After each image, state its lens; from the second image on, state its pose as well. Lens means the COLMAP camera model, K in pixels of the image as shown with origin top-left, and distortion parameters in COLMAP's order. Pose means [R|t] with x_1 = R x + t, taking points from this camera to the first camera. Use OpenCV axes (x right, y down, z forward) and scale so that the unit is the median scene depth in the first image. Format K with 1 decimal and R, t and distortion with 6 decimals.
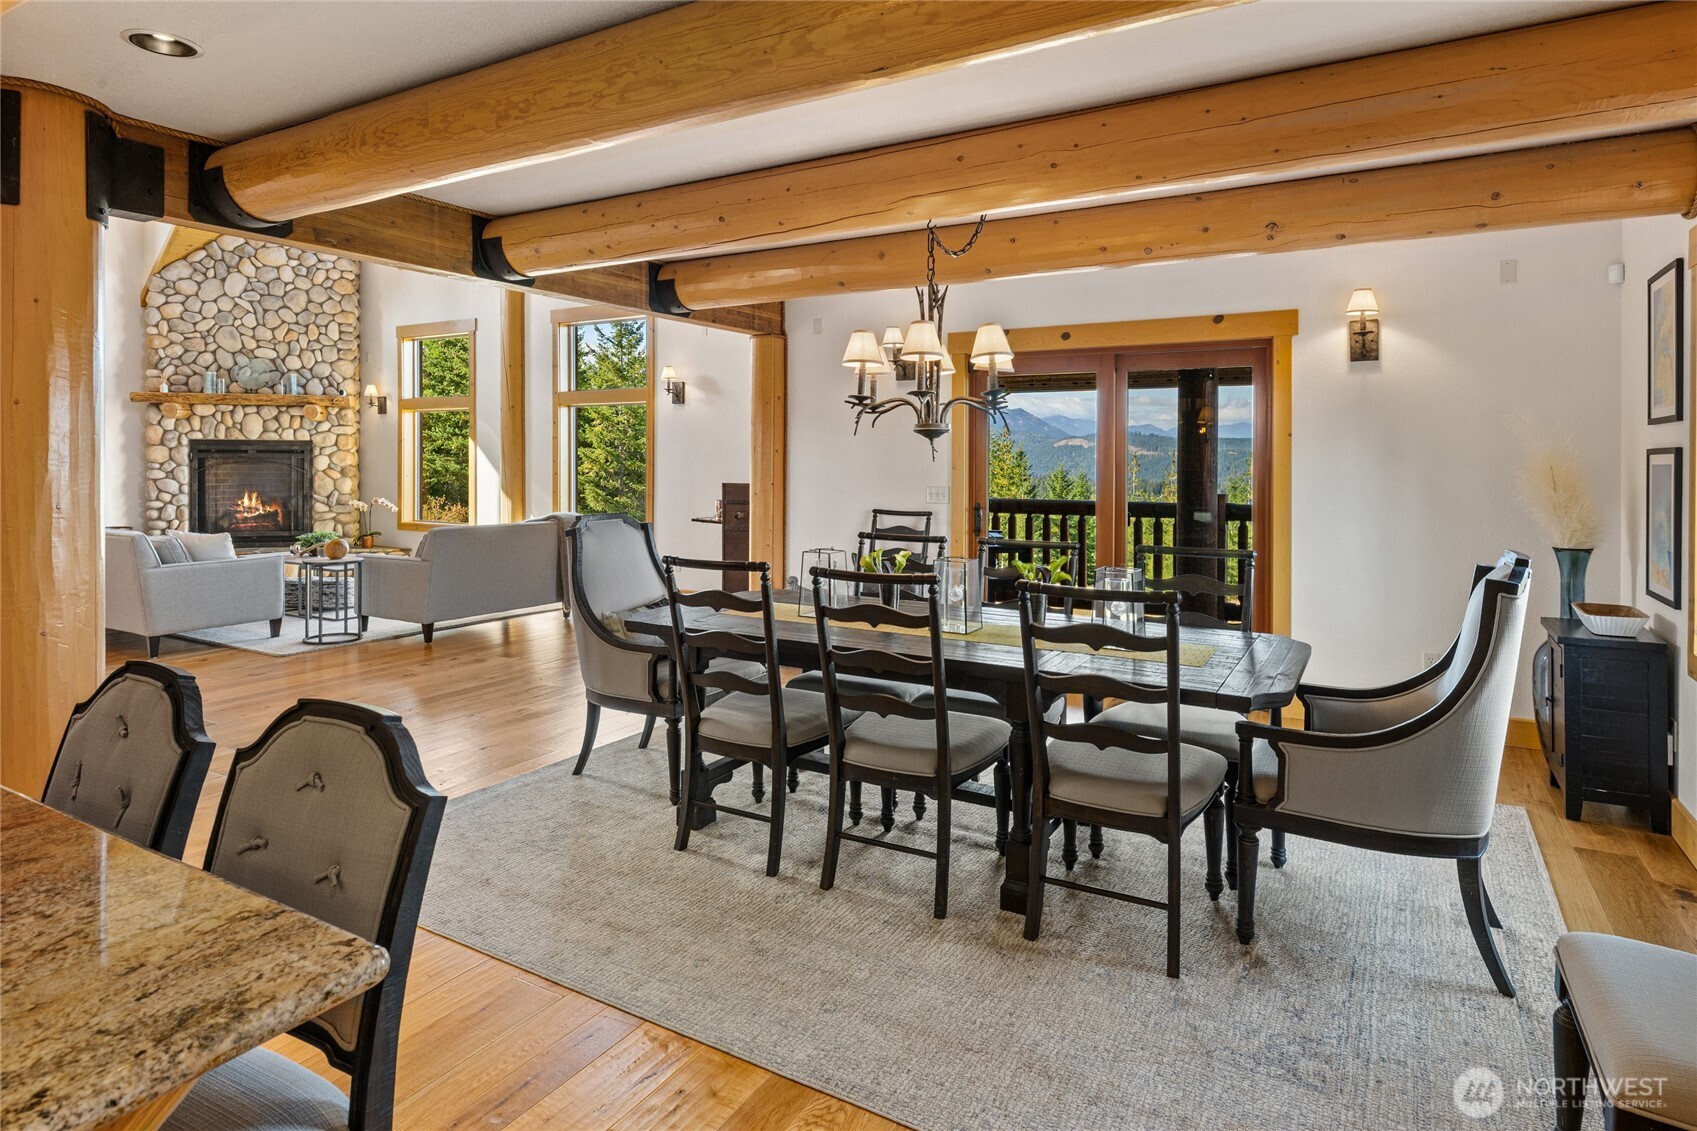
lens RADIAL K [[891.3, 0, 827.0], [0, 891.3, 458.1], [0, 0, 1]] dist [0.001674, 0.002655]
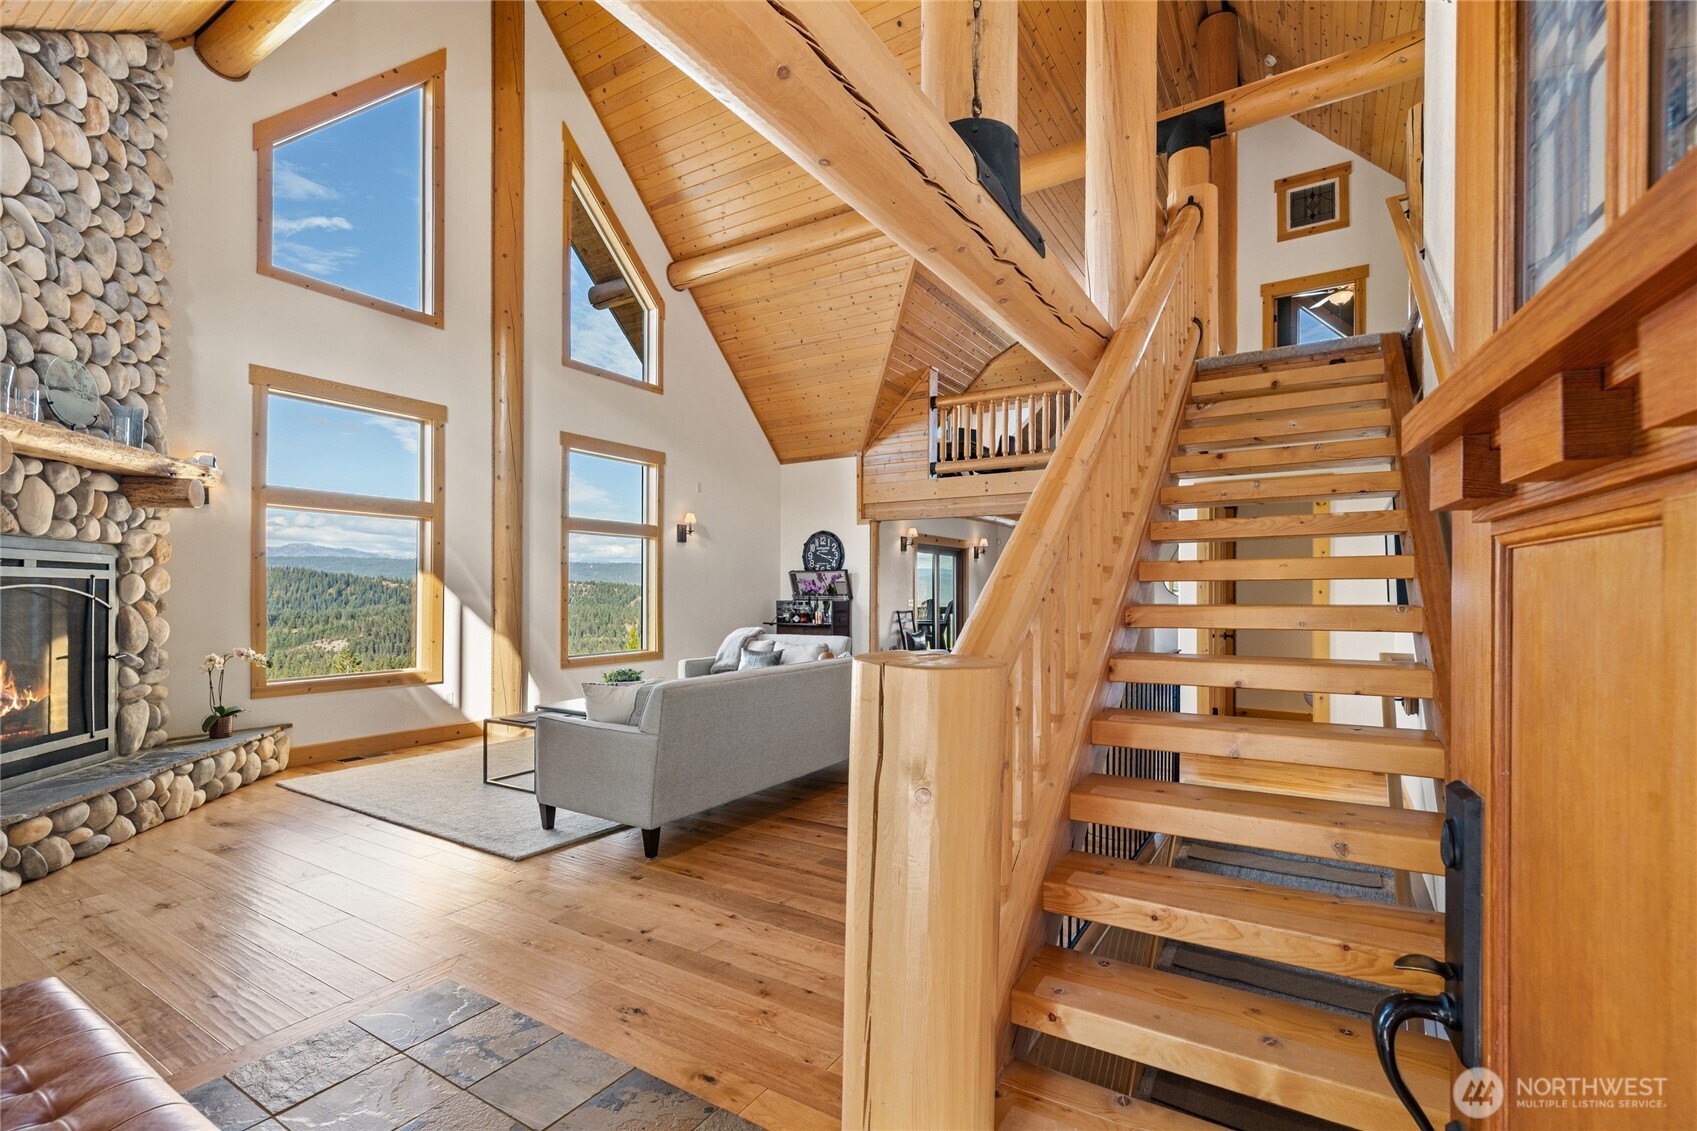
lens RADIAL K [[739.9, 0, 843.2], [0, 739.9, 587.8], [0, 0, 1]] dist [0.000777, -0.000160]
pose [[0.029568, -0.000240, 0.999563, -0.997235], [-0.001981, 0.999998, 0.000299, 0.003994], [-0.999561, -0.001989, 0.029567, 0.594324]]
